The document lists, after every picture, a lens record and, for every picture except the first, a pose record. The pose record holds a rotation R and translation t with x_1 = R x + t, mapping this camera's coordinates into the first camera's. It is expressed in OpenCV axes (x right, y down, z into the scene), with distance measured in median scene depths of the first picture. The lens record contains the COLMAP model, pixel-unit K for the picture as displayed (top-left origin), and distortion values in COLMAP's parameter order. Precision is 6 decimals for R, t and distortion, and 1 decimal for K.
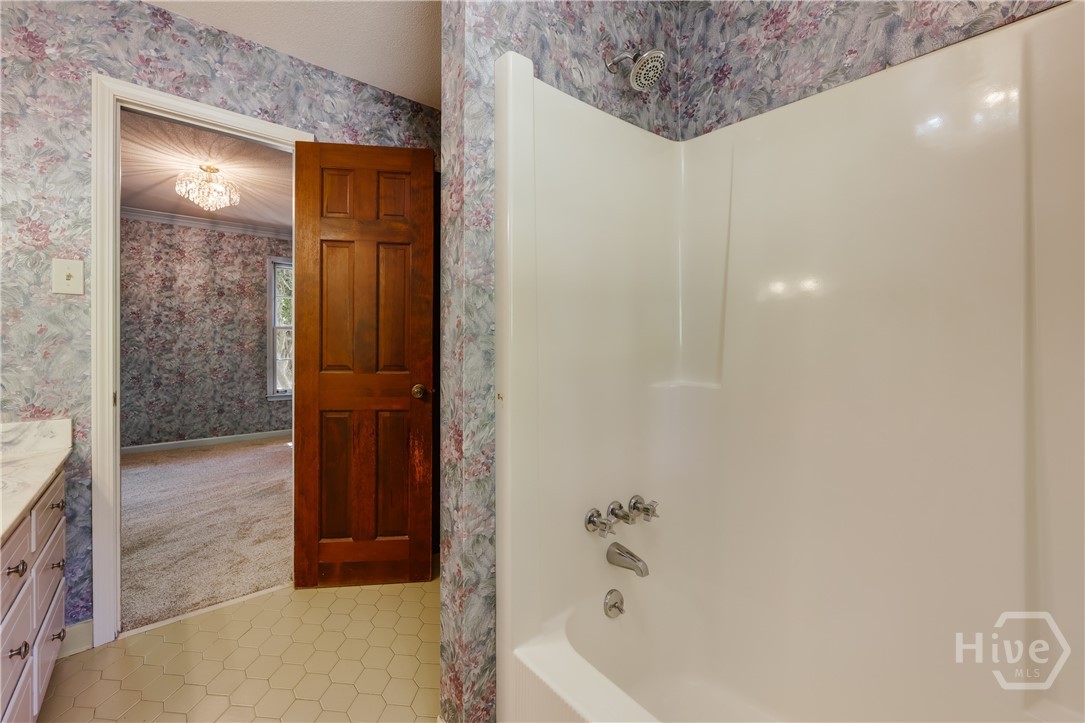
lens RADIAL K [[449.5, 0, 544.3], [0, 449.5, 351.9], [0, 0, 1]] dist [-0.000562, 0.000009]
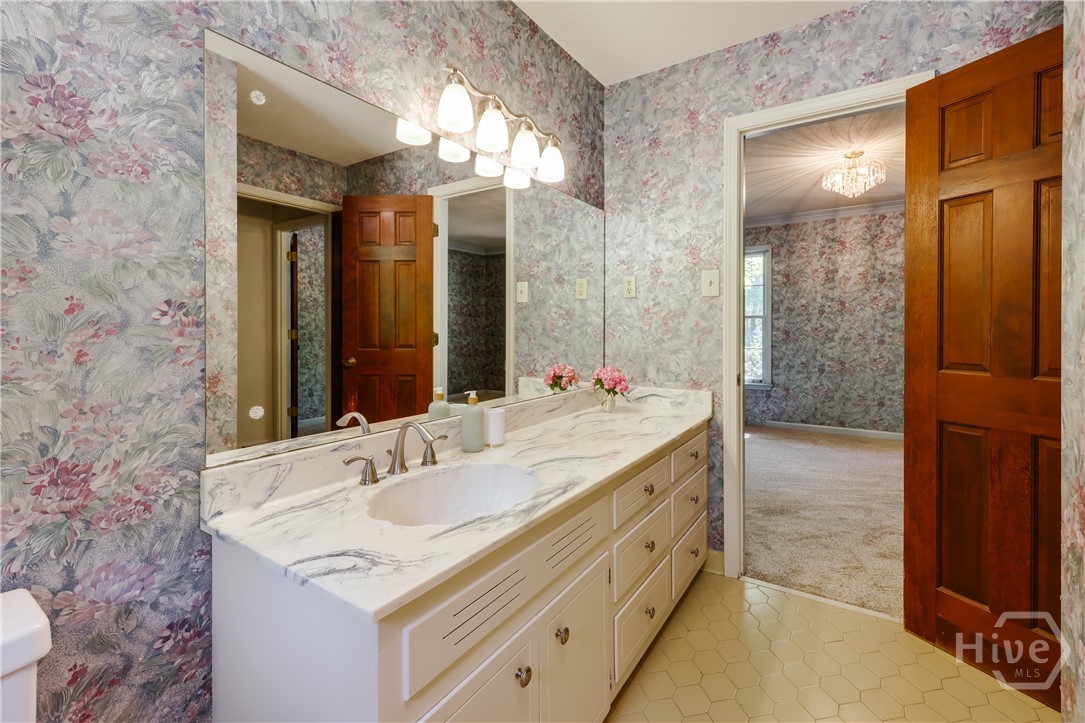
lens RADIAL K [[473.2, 0, 542.7], [0, 473.2, 337.6], [0, 0, 1]] dist [-0.001203, 0.000051]
pose [[0.269818, 0.009892, -0.962860, 0.101275], [-0.015543, 0.999862, 0.005916, -0.006767], [0.962786, 0.013370, 0.269935, 0.114883]]
